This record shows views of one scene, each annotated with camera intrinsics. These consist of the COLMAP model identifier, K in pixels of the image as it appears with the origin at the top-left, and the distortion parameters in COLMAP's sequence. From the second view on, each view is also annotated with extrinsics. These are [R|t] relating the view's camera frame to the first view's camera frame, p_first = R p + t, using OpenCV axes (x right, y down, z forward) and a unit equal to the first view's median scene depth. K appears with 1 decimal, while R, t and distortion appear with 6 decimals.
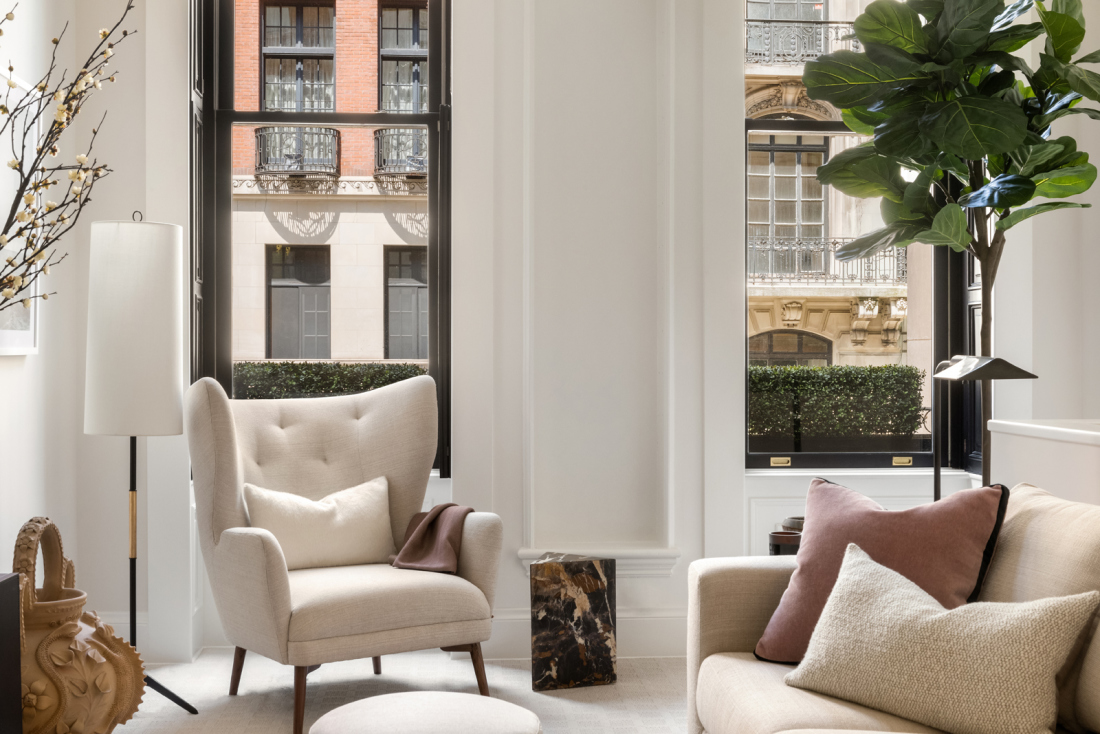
lens RADIAL K [[1452.3, 0, 549.2], [0, 1452.3, 366.7], [0, 0, 1]] dist [-0.056282, 0.000000]
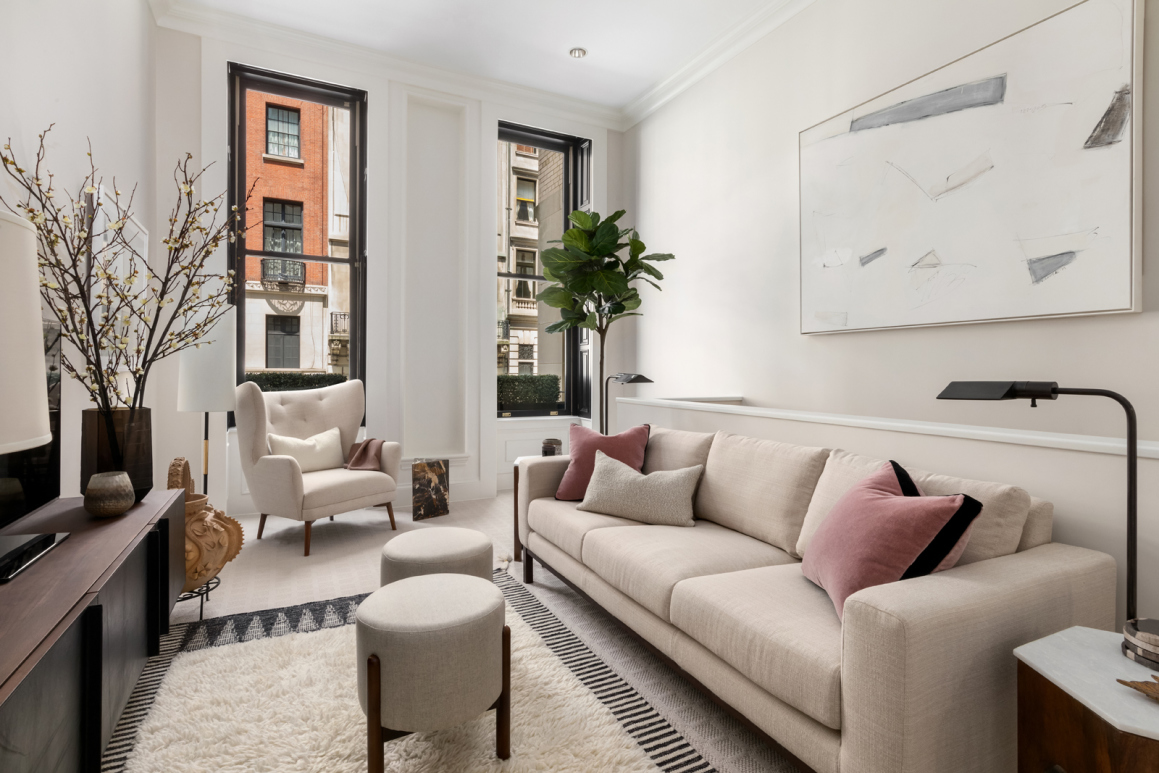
lens RADIAL K [[594.6, 0, 609.5], [0, 594.6, 365.5], [0, 0, 1]] dist [-0.001782, 0.000184]
pose [[0.910919, 0.007266, 0.412520, -0.114699], [-0.002905, 0.999933, -0.011198, -0.006548], [-0.412574, 0.009002, 0.910880, 0.038023]]
